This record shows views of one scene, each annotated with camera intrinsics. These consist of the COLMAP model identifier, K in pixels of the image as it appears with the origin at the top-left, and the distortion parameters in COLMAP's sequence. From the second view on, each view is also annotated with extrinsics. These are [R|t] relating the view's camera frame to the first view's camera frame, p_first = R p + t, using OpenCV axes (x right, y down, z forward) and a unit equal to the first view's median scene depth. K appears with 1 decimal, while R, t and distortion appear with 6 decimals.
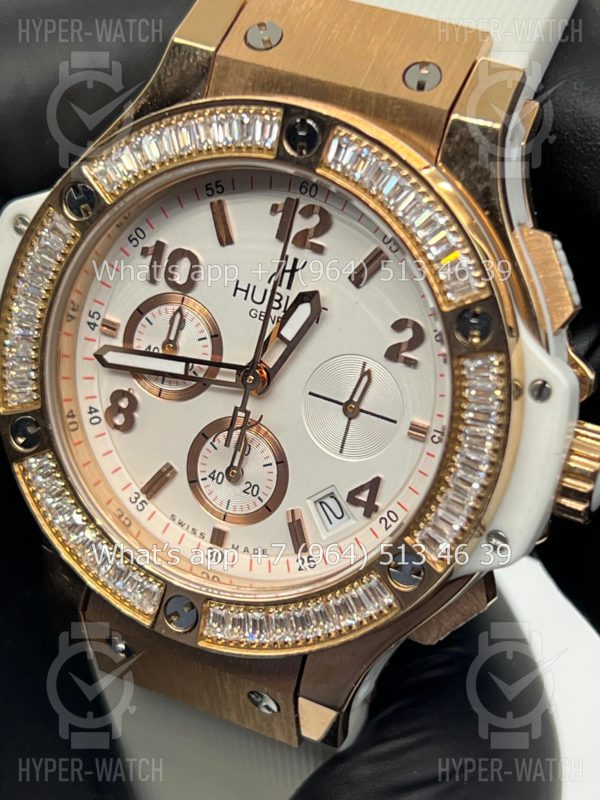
lens RADIAL K [[1851.5, 0, 300.0], [0, 1851.5, 400.0], [0, 0, 1]] dist [0.378098, -0.406622]
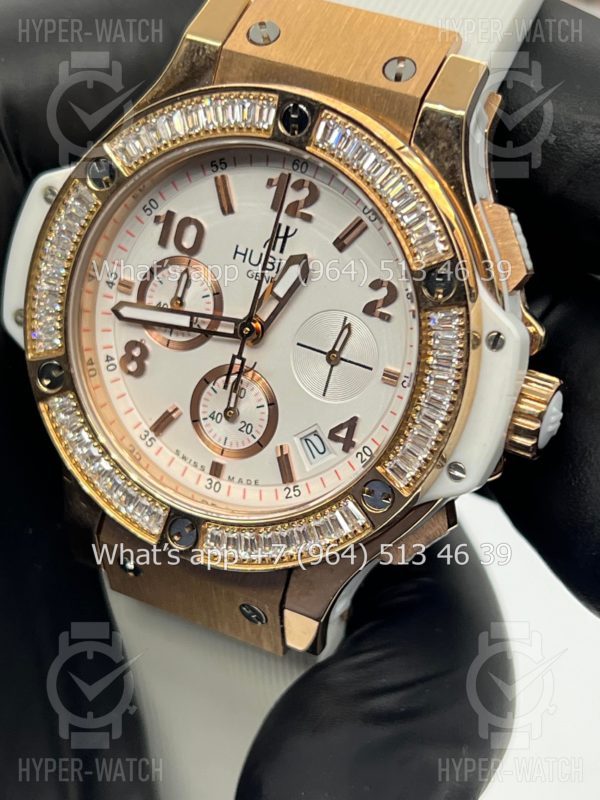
lens RADIAL K [[1851.5, 0, 300.0], [0, 1851.5, 400.0], [0, 0, 1]] dist [0.378098, -0.406622]
pose [[0.999808, 0.018509, -0.006449, 0.014593], [-0.018623, 0.999662, -0.018116, 0.052021], [0.006111, 0.018233, 0.999815, -0.150649]]
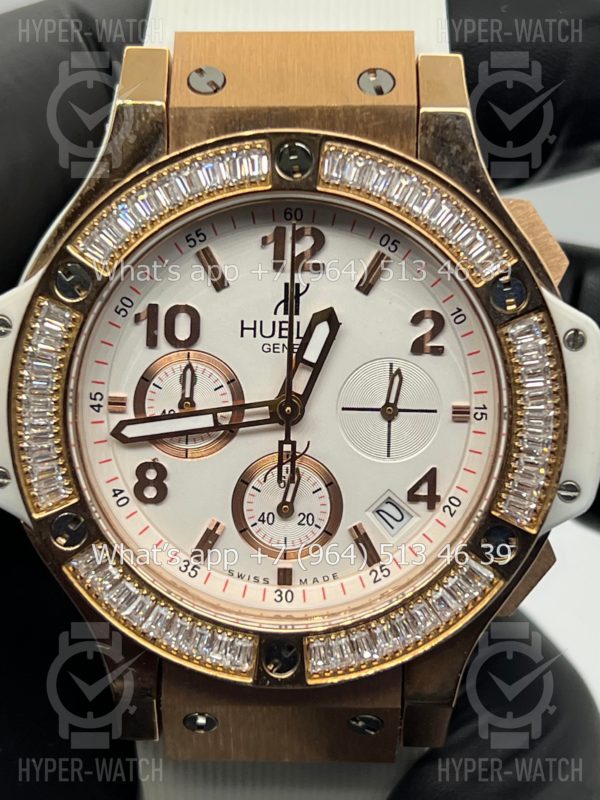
lens RADIAL K [[1851.5, 0, 300.0], [0, 1851.5, 400.0], [0, 0, 1]] dist [0.378098, -0.406622]
pose [[0.907990, -0.256965, 0.330943, -0.349639], [0.278527, 0.960249, -0.018582, 0.004030], [-0.313013, 0.109048, 0.943468, 0.051238]]
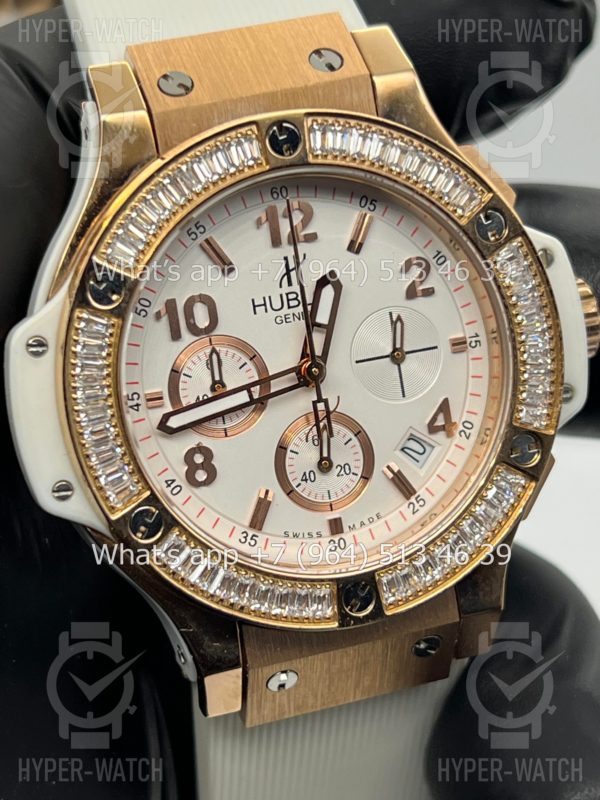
lens RADIAL K [[1851.5, 0, 300.0], [0, 1851.5, 400.0], [0, 0, 1]] dist [0.378098, -0.406622]
pose [[0.721856, -0.414630, 0.554081, -0.634179], [0.470263, 0.881283, 0.046825, -0.050743], [-0.507717, 0.226763, 0.831145, 0.111766]]
